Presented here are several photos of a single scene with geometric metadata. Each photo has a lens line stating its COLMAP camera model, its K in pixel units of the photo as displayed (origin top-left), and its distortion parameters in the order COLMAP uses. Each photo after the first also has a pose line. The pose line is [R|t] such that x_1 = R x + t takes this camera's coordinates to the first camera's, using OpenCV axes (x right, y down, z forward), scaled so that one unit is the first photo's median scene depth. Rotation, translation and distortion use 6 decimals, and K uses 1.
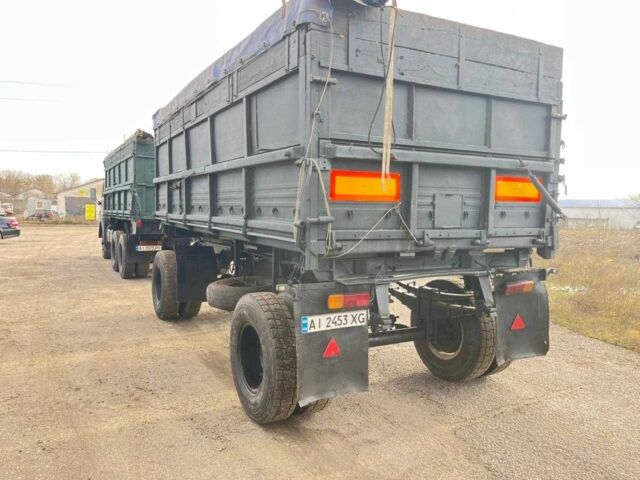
lens RADIAL K [[489.4, 0, 320.0], [0, 489.4, 240.0], [0, 0, 1]] dist [0.037496, -0.002760]
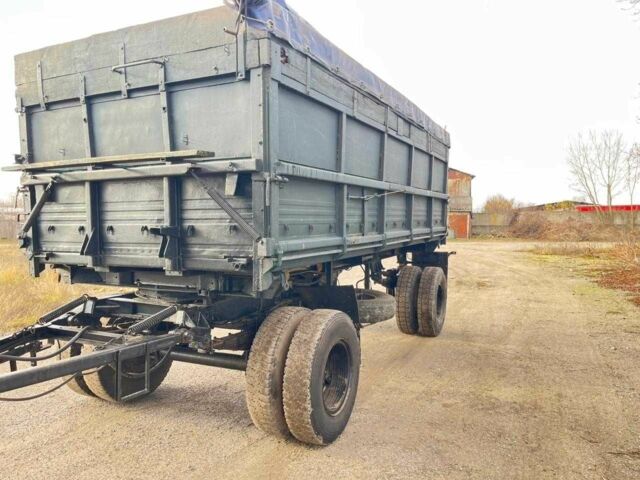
lens RADIAL K [[489.4, 0, 320.0], [0, 489.4, 240.0], [0, 0, 1]] dist [0.037496, -0.002760]
pose [[-0.586775, -0.047151, 0.808376, -1.821502], [0.064775, 0.992371, 0.104900, -0.284279], [-0.807155, 0.113915, -0.579244, 3.218344]]
